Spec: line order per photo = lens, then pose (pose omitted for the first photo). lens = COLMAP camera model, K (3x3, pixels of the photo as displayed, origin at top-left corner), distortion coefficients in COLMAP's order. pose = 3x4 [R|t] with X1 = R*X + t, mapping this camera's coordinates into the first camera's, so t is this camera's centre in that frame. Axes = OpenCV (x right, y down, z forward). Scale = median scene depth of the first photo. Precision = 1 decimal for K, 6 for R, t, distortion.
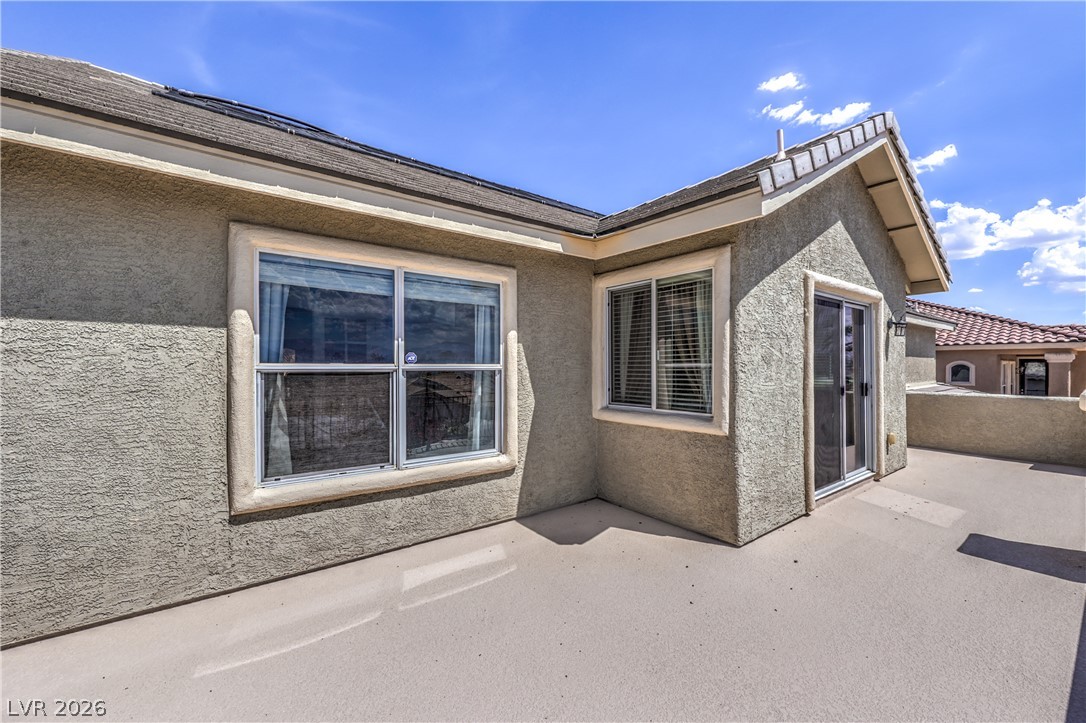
lens RADIAL K [[439.7, 0, 543.9], [0, 439.7, 367.8], [0, 0, 1]] dist [-0.002657, 0.001906]
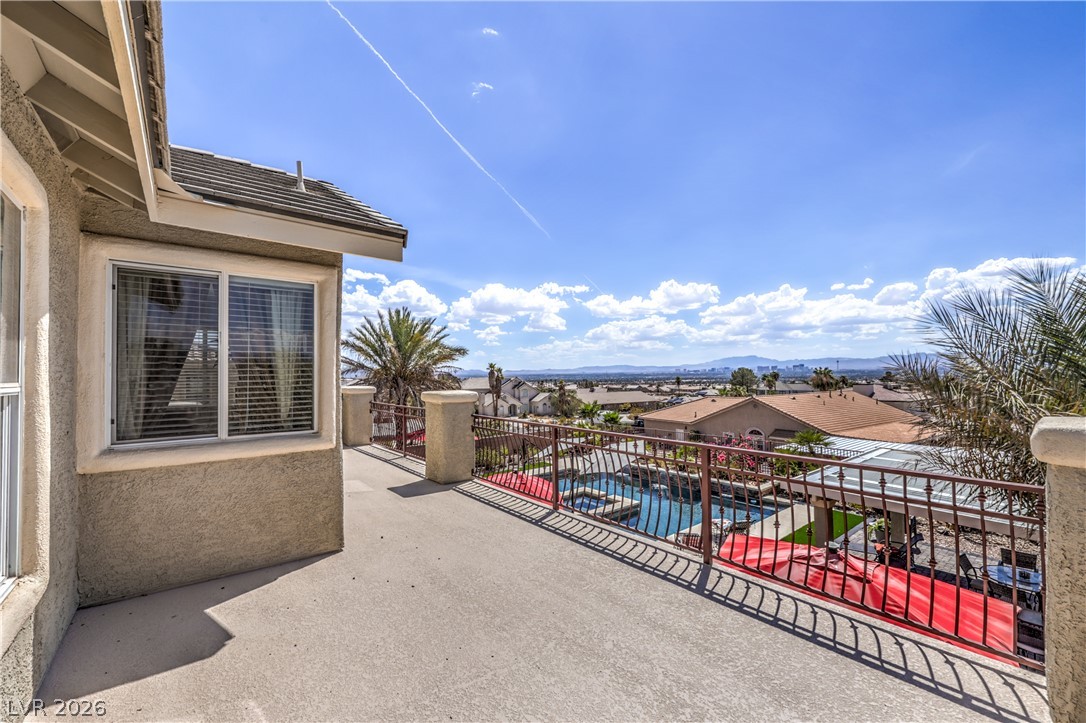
lens RADIAL K [[439.7, 0, 541.7], [0, 439.7, 362.9], [0, 0, 1]] dist [-0.002657, 0.001906]
pose [[-0.019957, 0.032596, 0.999269, -0.569243], [0.008299, 0.999439, -0.032436, -0.010007], [-0.999766, 0.007645, -0.020216, 0.455814]]
